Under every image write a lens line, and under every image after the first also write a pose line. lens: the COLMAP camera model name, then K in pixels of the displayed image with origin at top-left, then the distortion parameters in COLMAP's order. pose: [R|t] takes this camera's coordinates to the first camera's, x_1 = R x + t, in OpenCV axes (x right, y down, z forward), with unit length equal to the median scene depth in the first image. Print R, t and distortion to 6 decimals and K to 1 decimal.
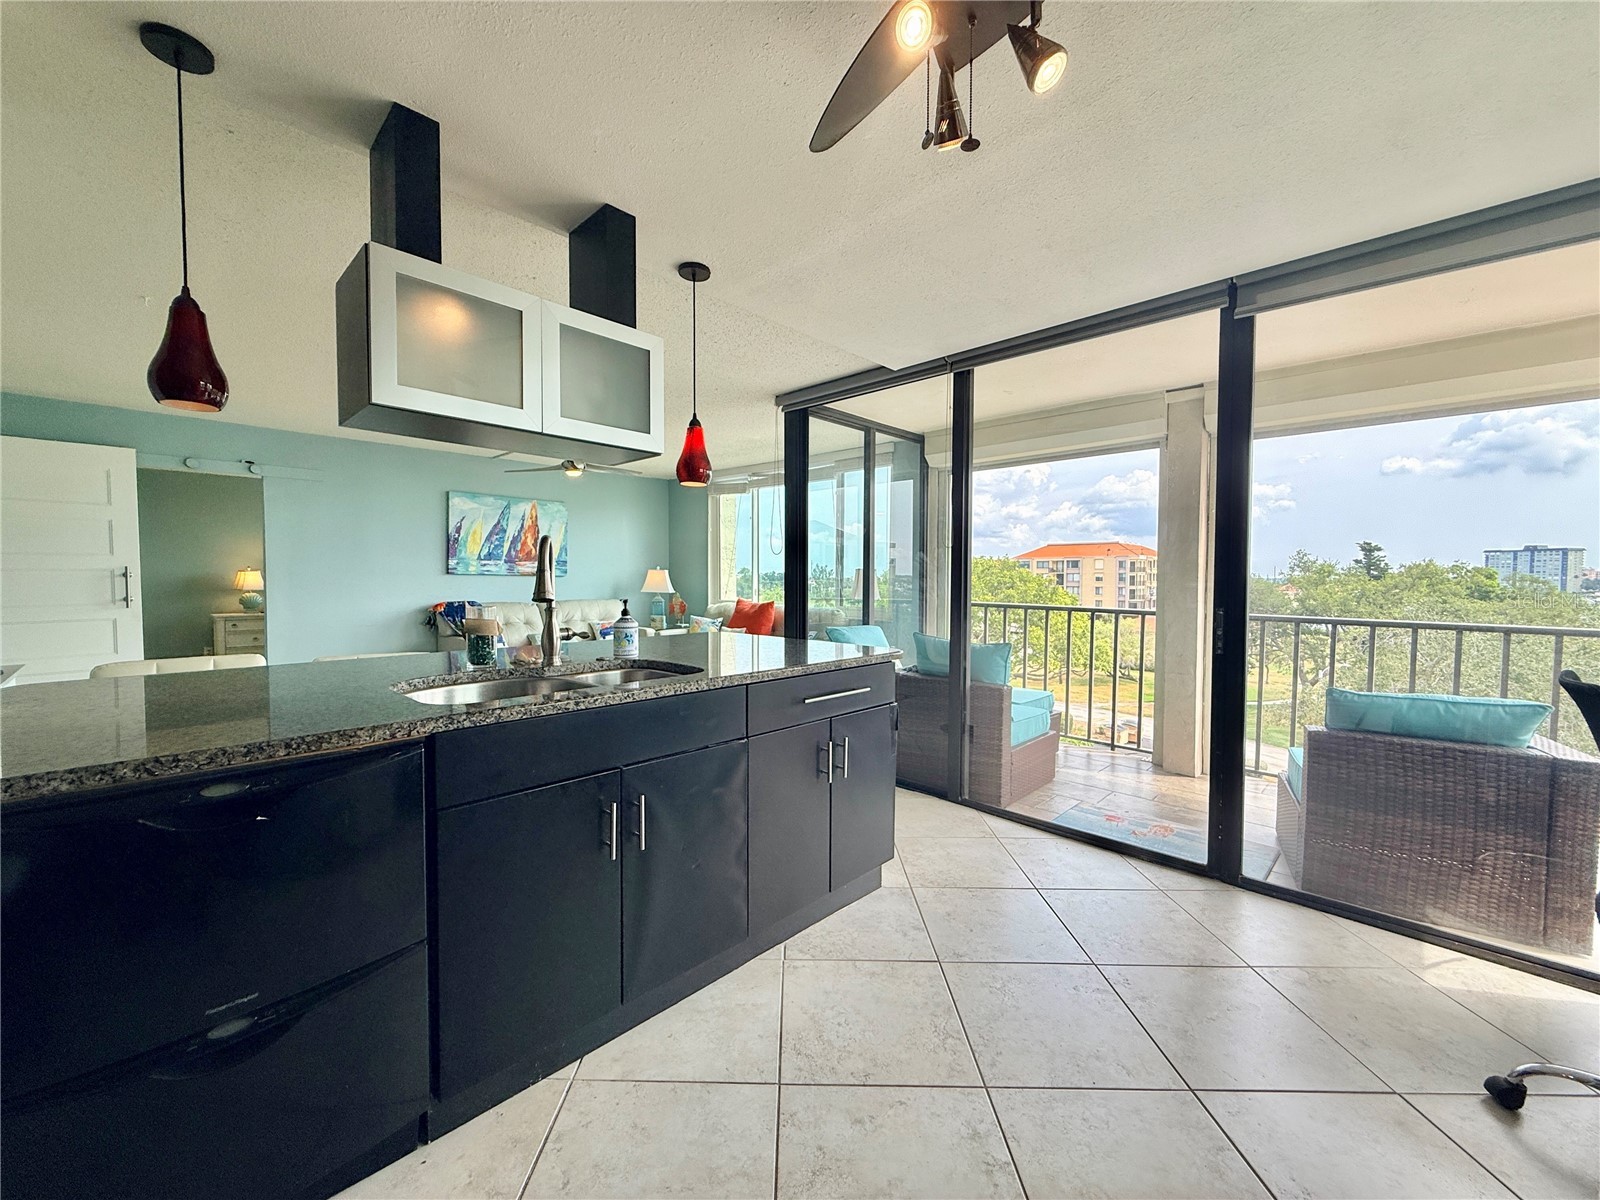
lens RADIAL K [[639.8, 0, 792.8], [0, 639.8, 600.6], [0, 0, 1]] dist [0.004659, -0.001627]
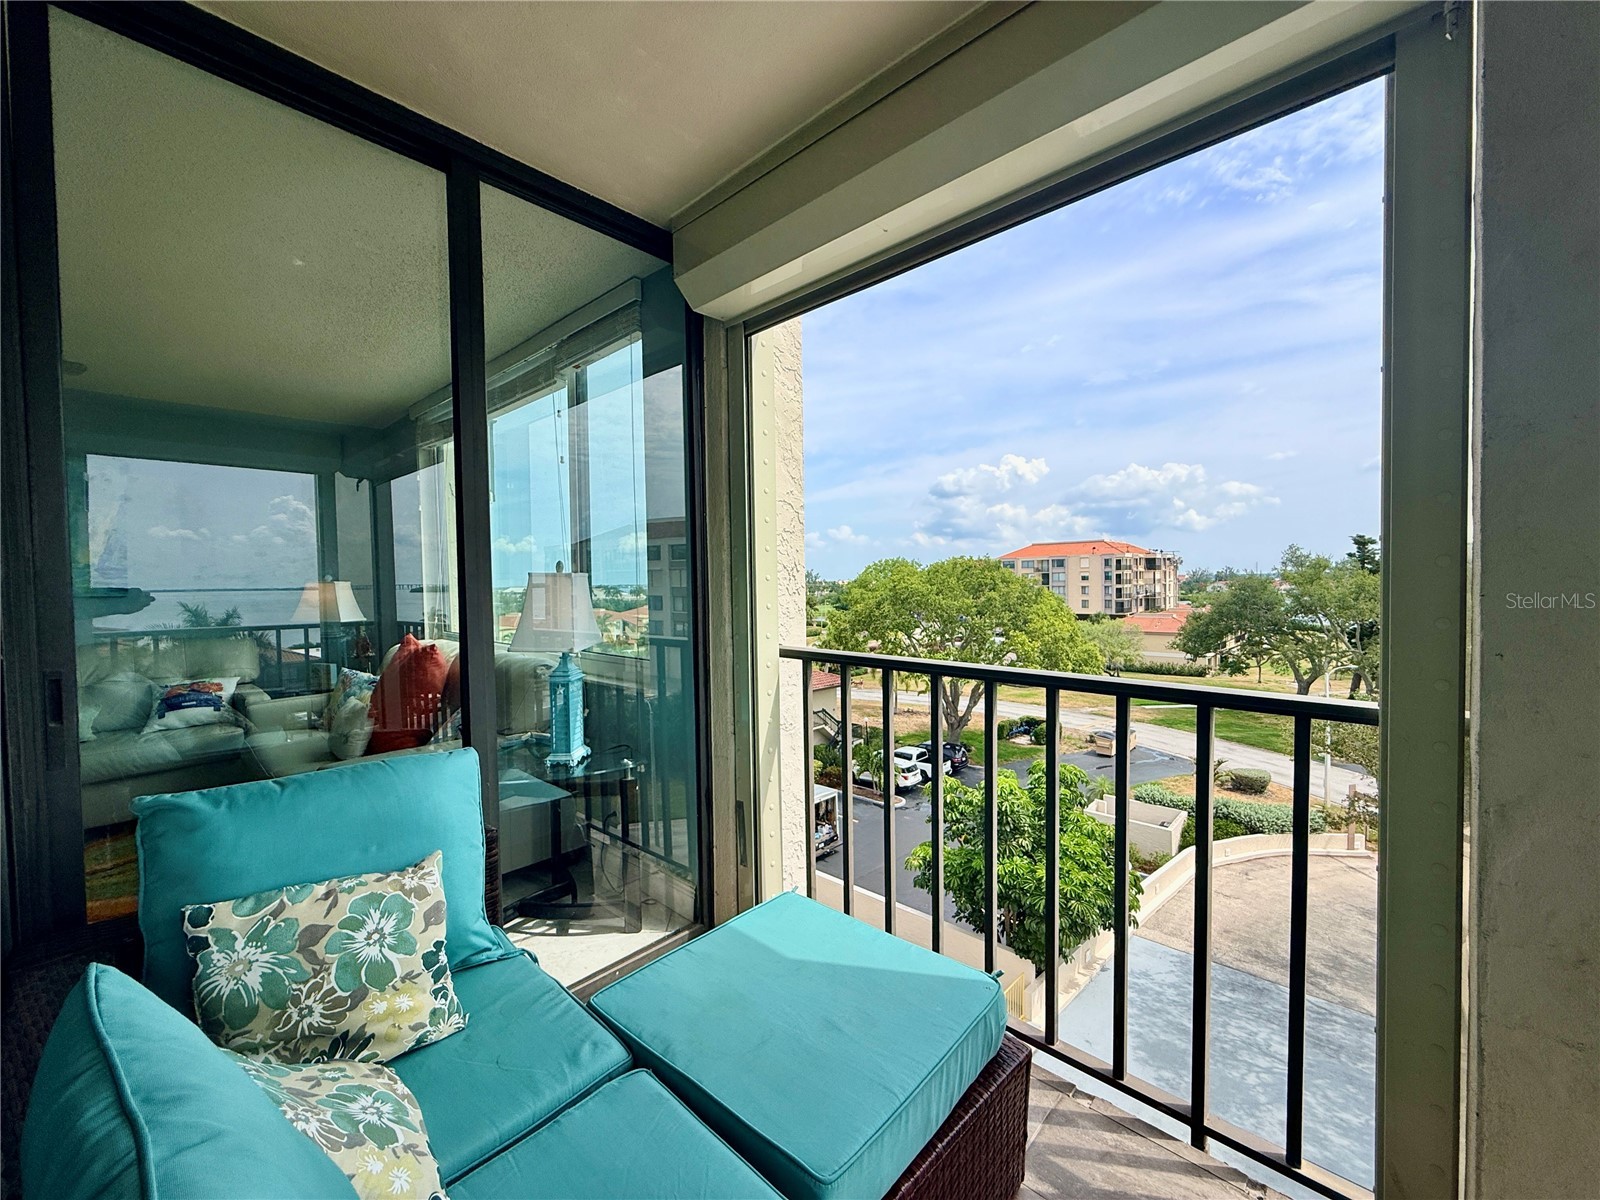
lens RADIAL K [[639.8, 0, 794.7], [0, 639.8, 594.0], [0, 0, 1]] dist [0.004659, -0.001627]
pose [[0.999603, -0.018771, 0.021023, 0.308556], [0.019123, 0.999678, -0.016708, -0.029690], [-0.020702, 0.017103, 0.999639, 0.701425]]
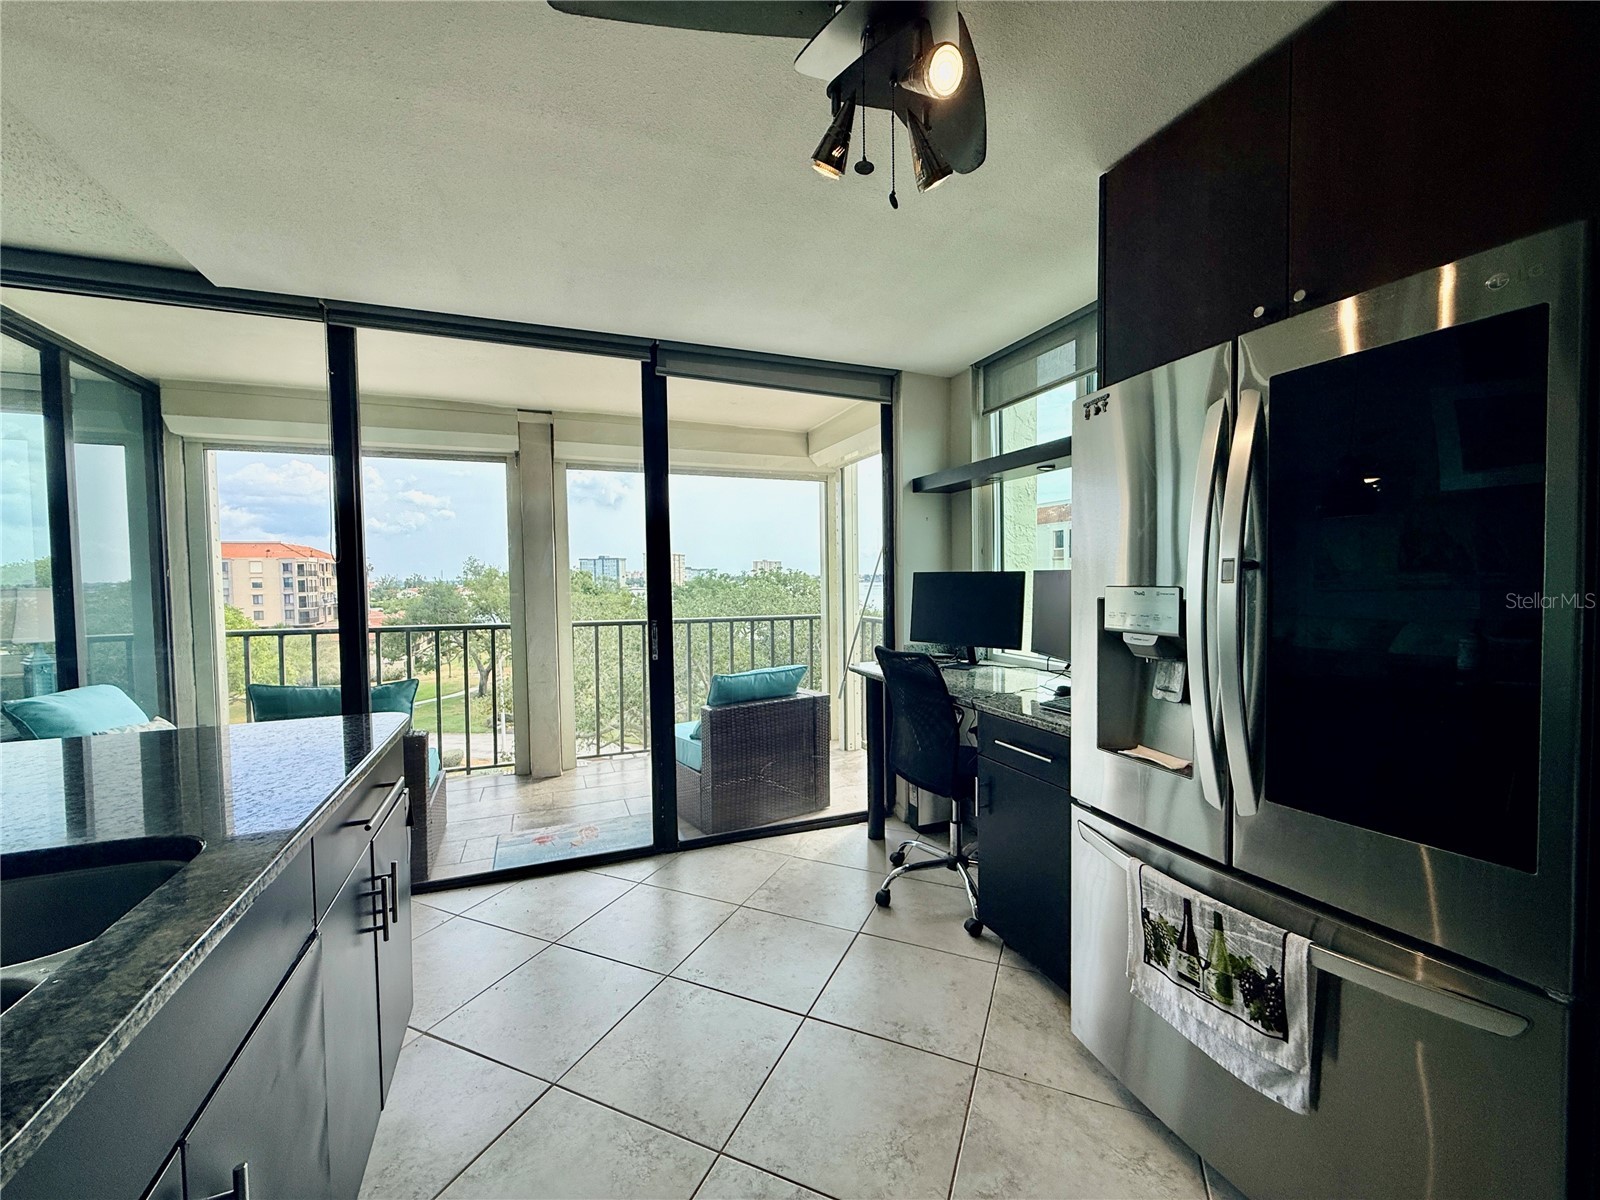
lens RADIAL K [[639.8, 0, 802.4], [0, 639.8, 603.8], [0, 0, 1]] dist [0.004659, -0.001627]
pose [[0.400263, -0.048314, 0.915126, -0.160359], [0.048354, 0.998332, 0.031557, -0.024751], [-0.915124, 0.031619, 0.401931, 0.162046]]
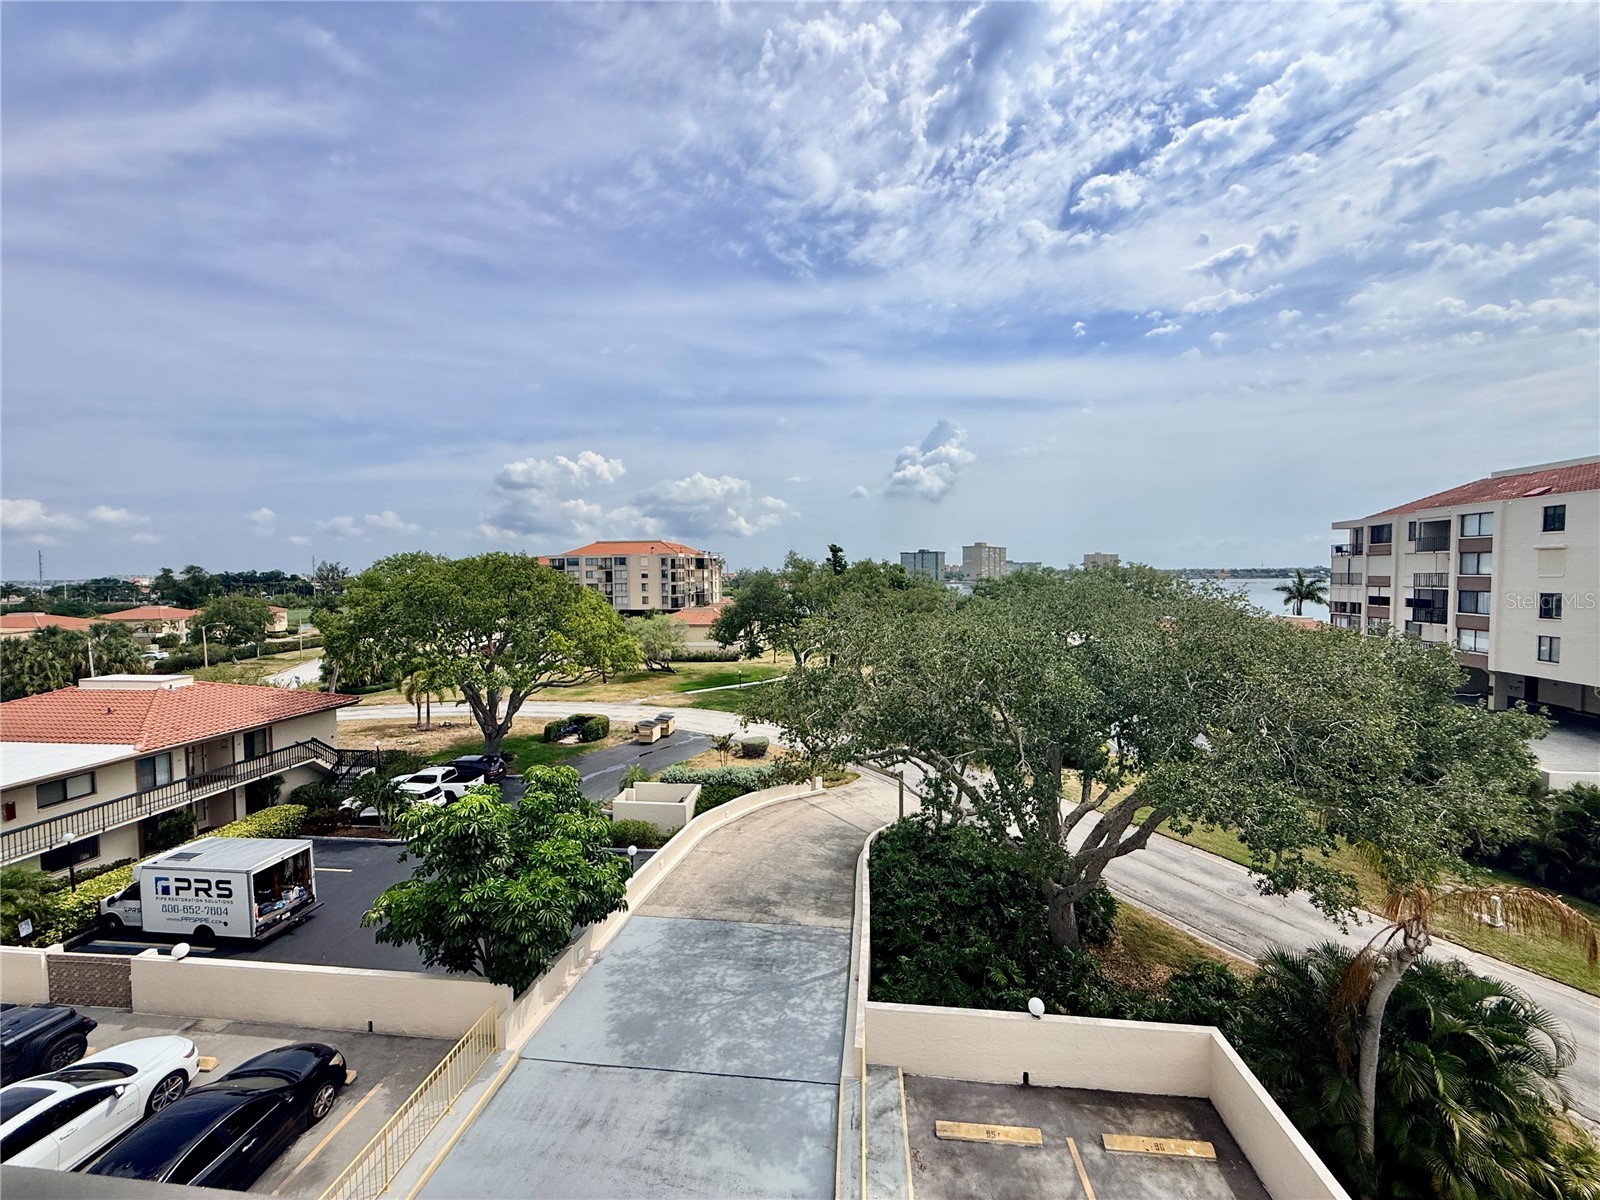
lens RADIAL K [[639.8, 0, 798.8], [0, 639.8, 585.9], [0, 0, 1]] dist [0.004659, -0.001627]
pose [[0.788138, -0.021313, 0.615129, 0.813918], [0.032470, 0.999448, -0.006974, -0.039111], [-0.614641, 0.025469, 0.788396, 0.632186]]
